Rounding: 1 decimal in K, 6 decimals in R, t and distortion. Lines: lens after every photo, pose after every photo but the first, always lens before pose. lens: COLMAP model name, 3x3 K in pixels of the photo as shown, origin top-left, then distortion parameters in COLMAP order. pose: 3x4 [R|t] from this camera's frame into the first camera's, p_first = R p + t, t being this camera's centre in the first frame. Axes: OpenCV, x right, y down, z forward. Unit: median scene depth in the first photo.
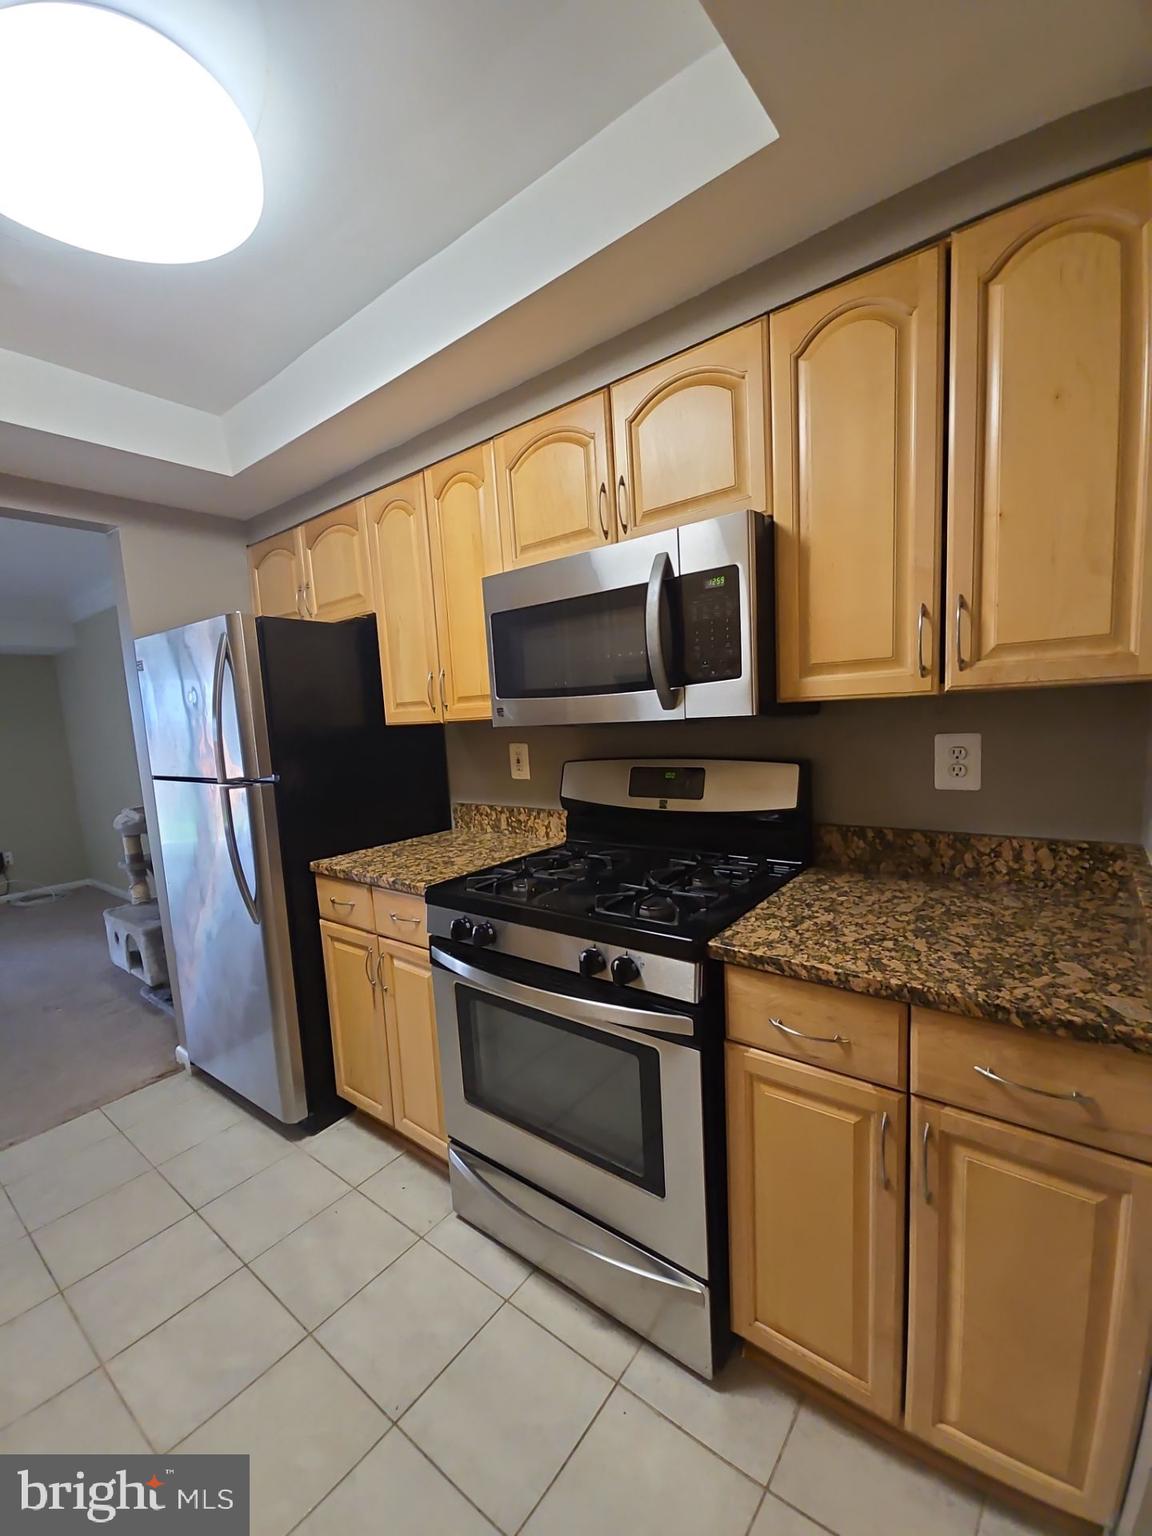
lens RADIAL K [[621.9, 0, 580.4], [0, 621.9, 786.6], [0, 0, 1]] dist [-0.002663, -0.000182]
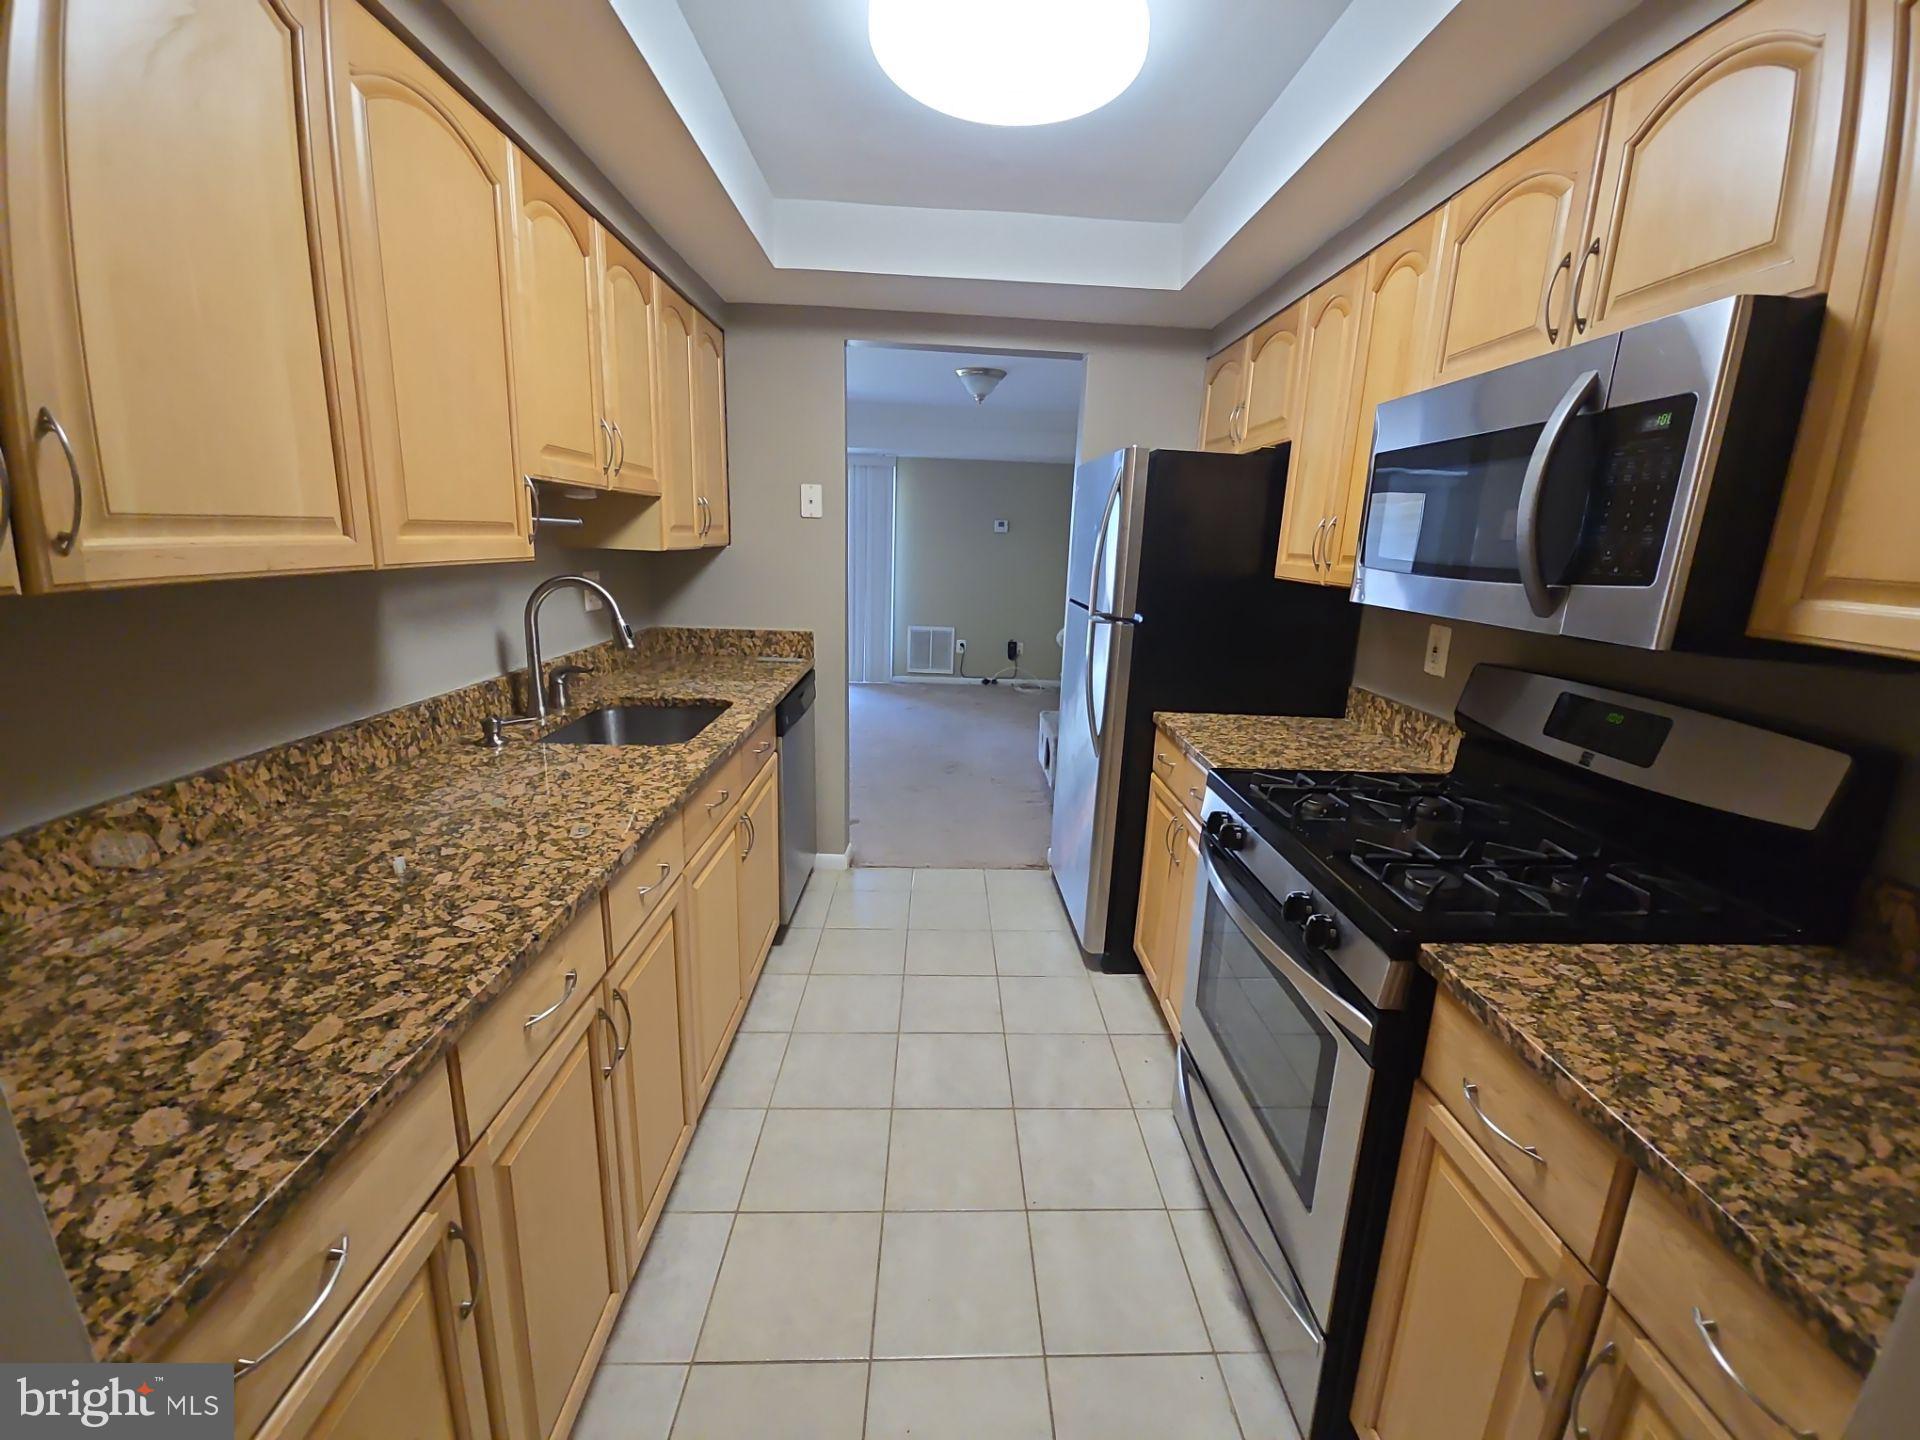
lens RADIAL K [[778.2, 0, 981.0], [0, 778.2, 718.5], [0, 0, 1]] dist [0.001767, -0.007678]
pose [[0.641519, 0.252899, -0.724220, 0.310921], [-0.166543, 0.967491, 0.190325, -0.062020], [0.748810, -0.001484, 0.662783, 0.003813]]
